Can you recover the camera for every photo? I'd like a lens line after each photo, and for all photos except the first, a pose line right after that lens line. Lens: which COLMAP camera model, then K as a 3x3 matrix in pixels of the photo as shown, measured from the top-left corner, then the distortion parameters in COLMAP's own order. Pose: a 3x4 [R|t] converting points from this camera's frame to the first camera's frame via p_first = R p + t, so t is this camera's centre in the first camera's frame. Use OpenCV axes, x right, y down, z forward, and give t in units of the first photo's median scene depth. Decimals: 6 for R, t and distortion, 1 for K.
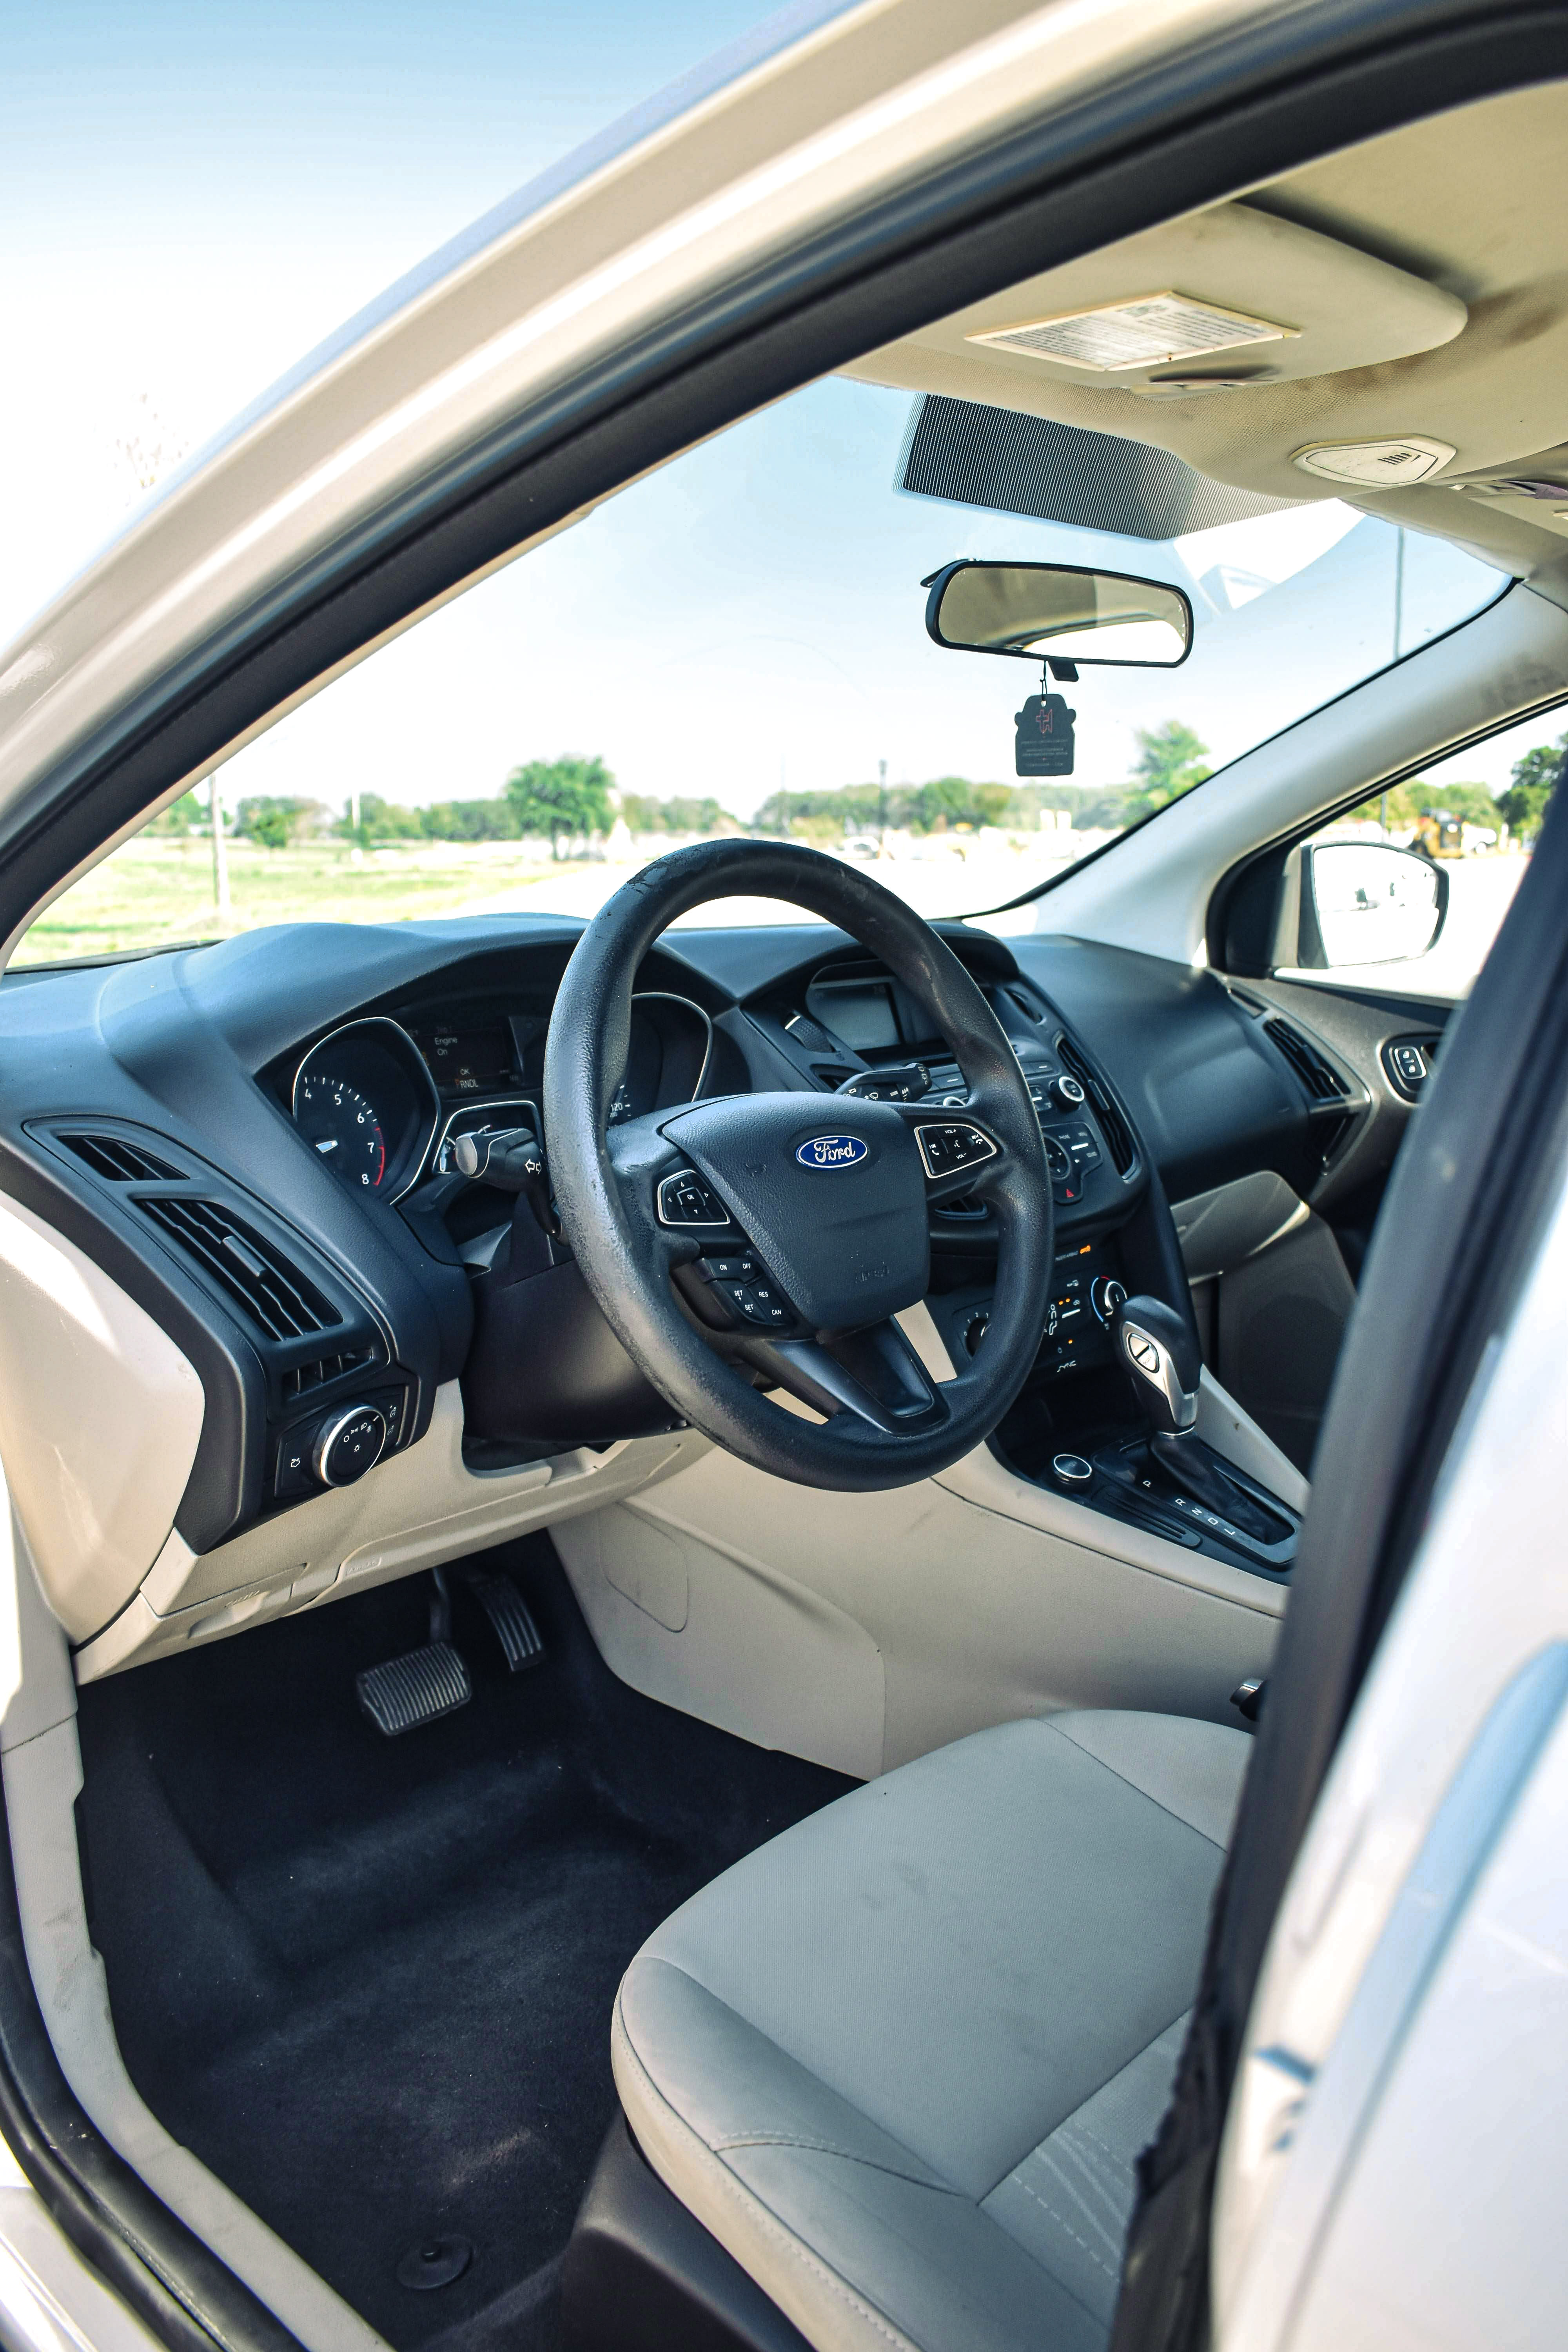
lens RADIAL K [[1881.1, 0, 784.0], [0, 1881.1, 1176.0], [0, 0, 1]] dist [-0.013326, -0.004874]
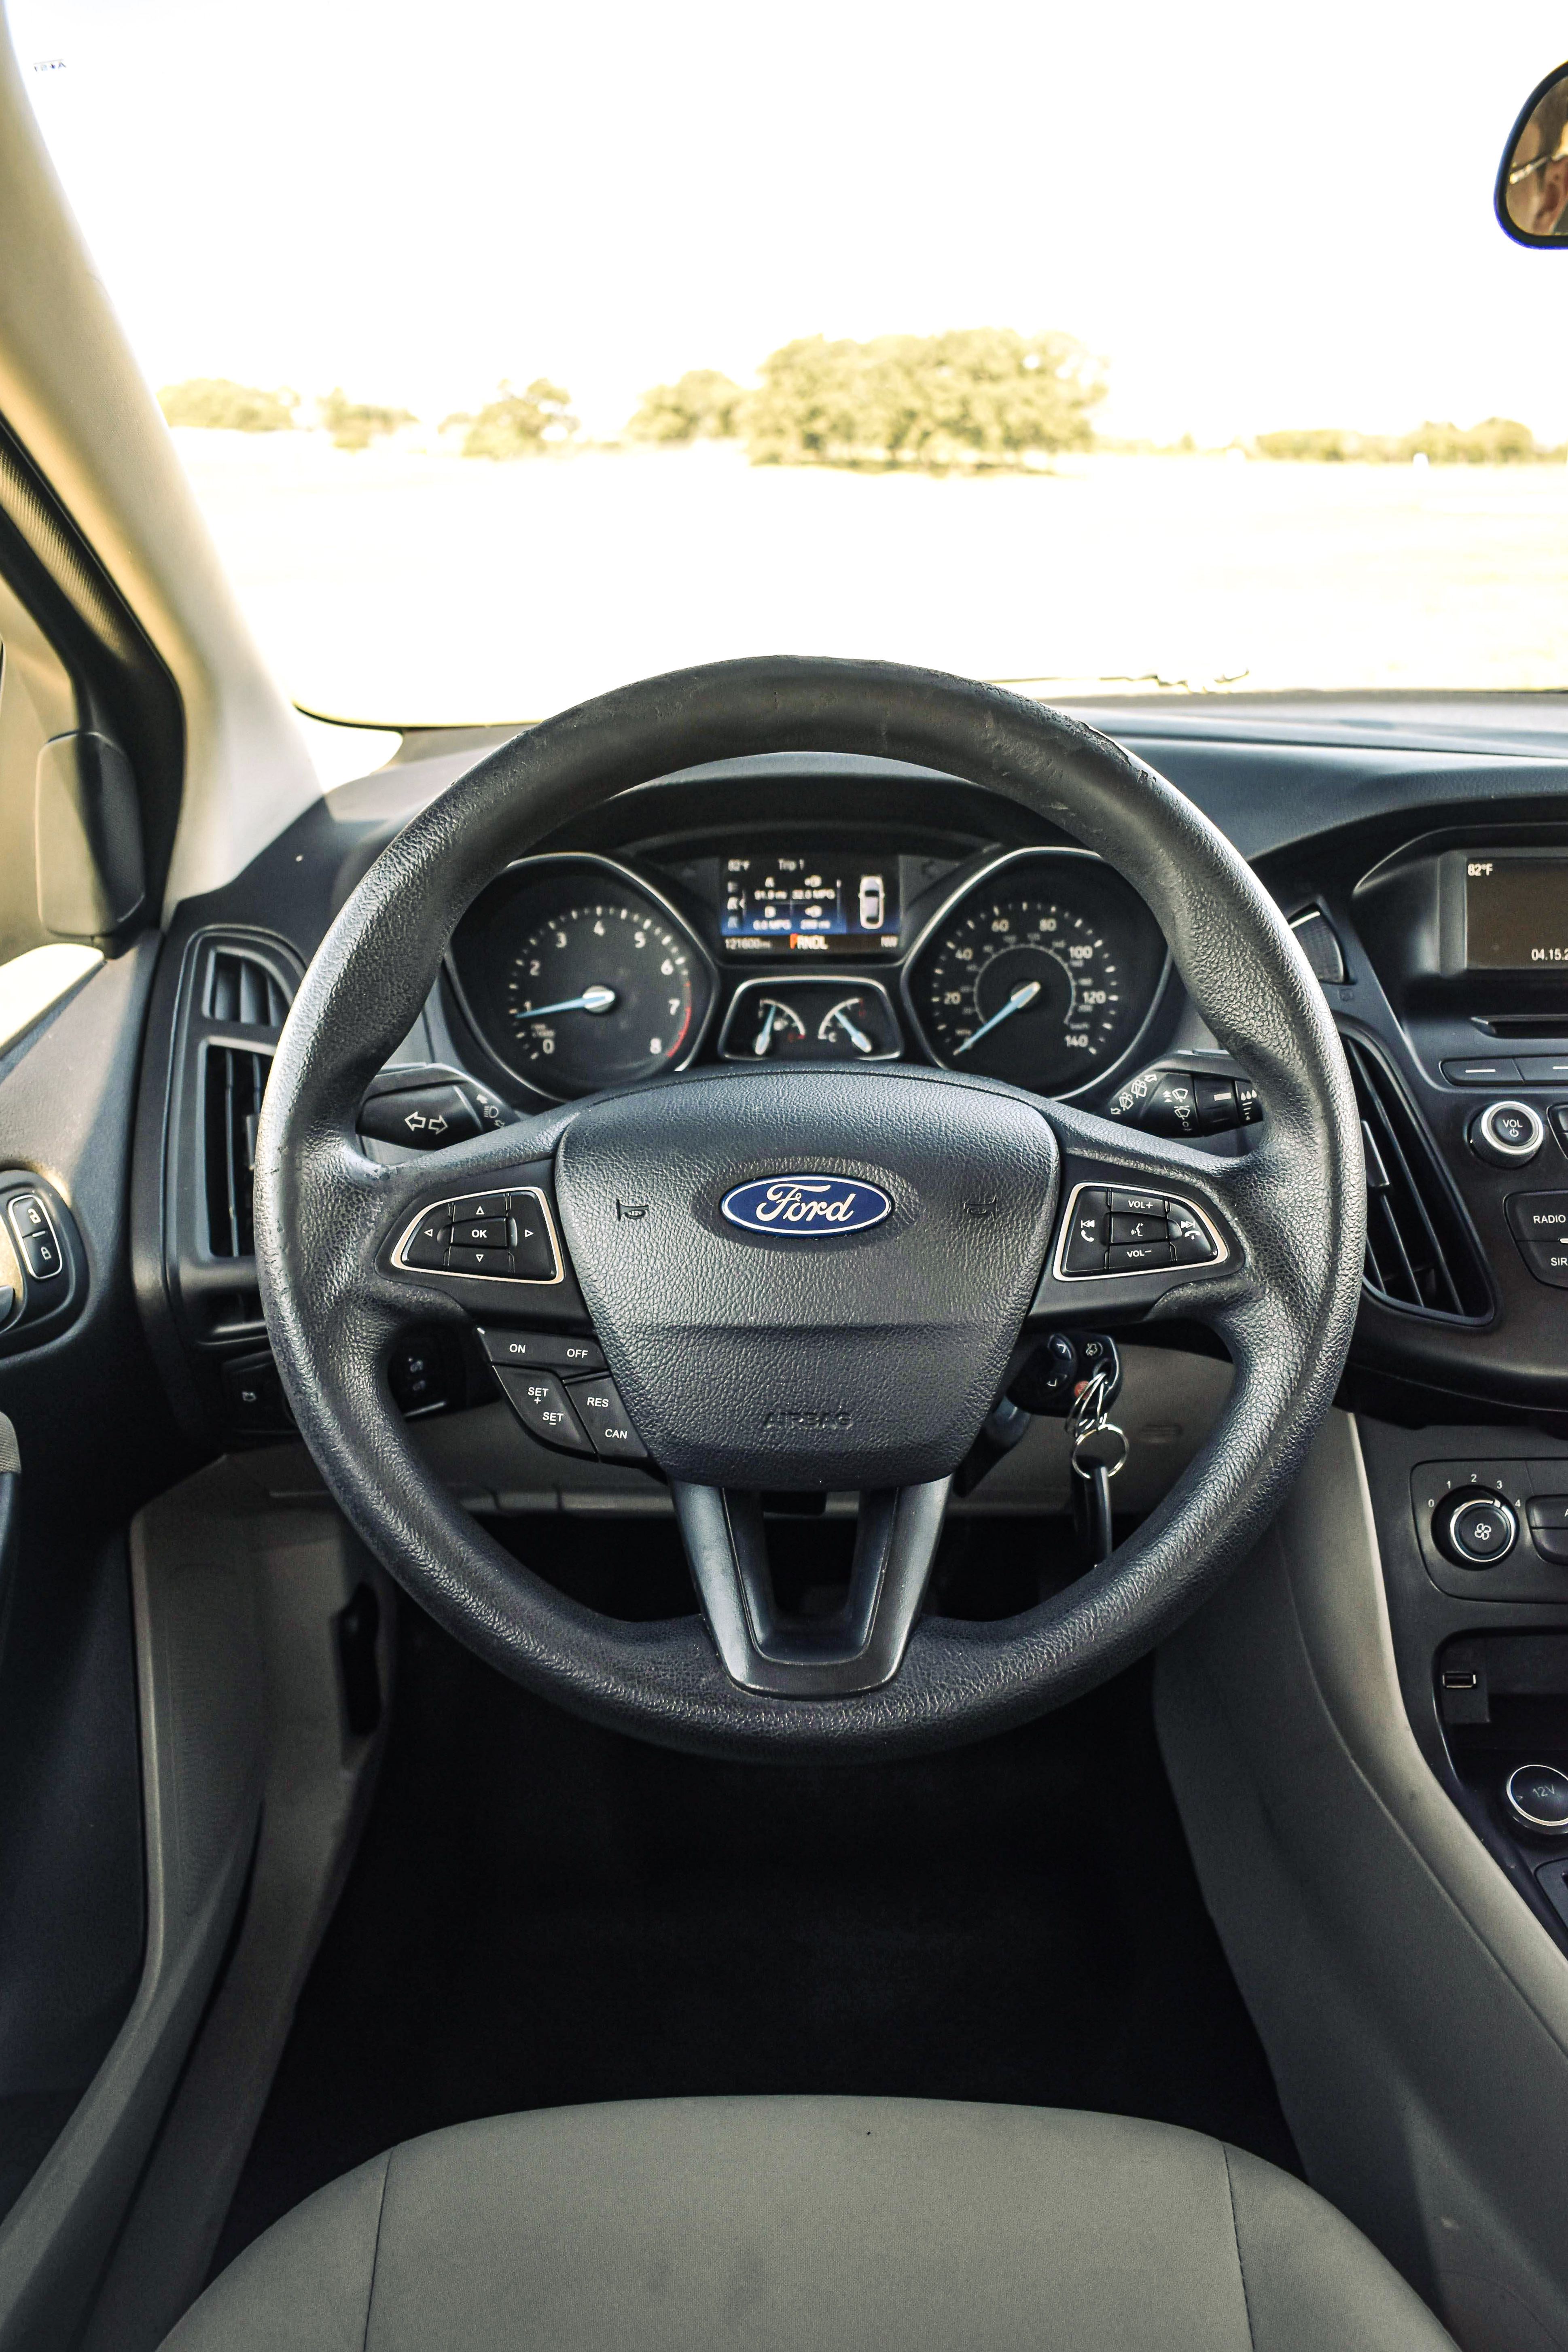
lens RADIAL K [[1881.1, 0, 784.0], [0, 1881.1, 1176.0], [0, 0, 1]] dist [-0.013326, -0.004874]
pose [[0.669502, 0.258705, -0.696304, 0.396995], [-0.124746, 0.963236, 0.237937, -0.148873], [0.732260, -0.072439, 0.677161, 0.541719]]
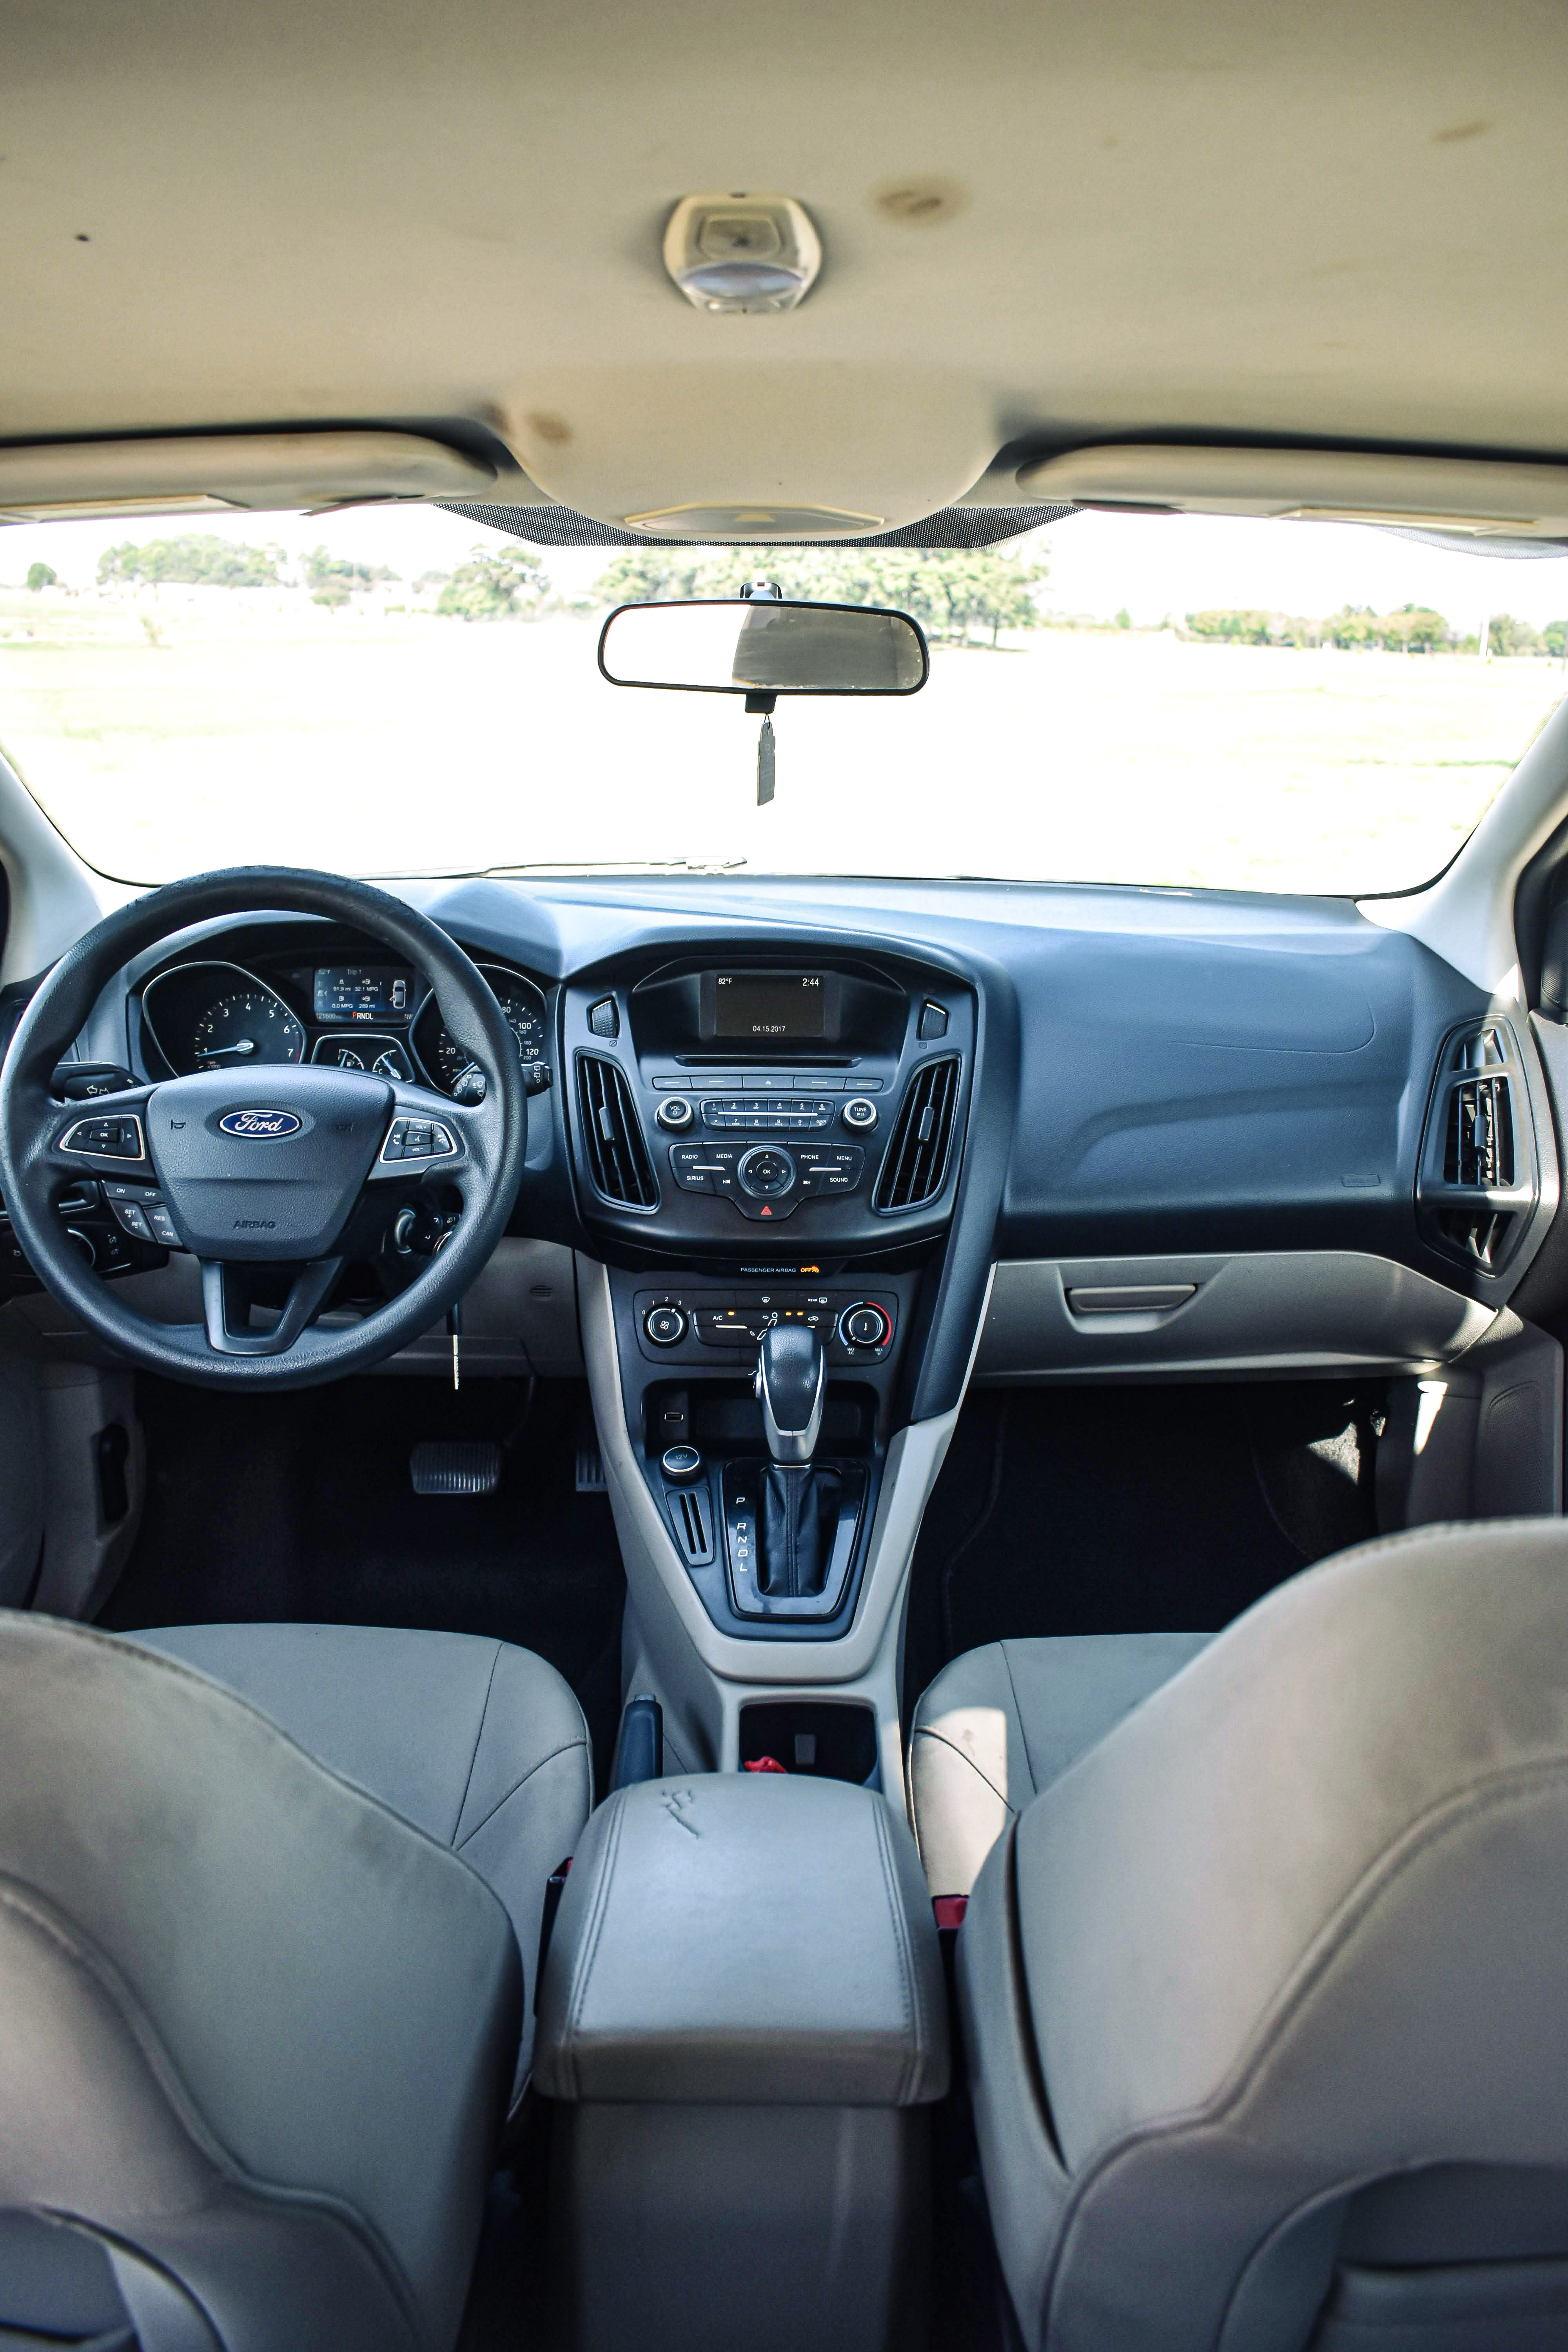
lens RADIAL K [[1881.1, 0, 784.0], [0, 1881.1, 1176.0], [0, 0, 1]] dist [-0.013326, -0.004874]
pose [[0.676722, 0.218714, -0.703001, 1.050028], [-0.147312, 0.975771, 0.161772, -0.212481], [0.721350, -0.005914, 0.692545, 0.353396]]
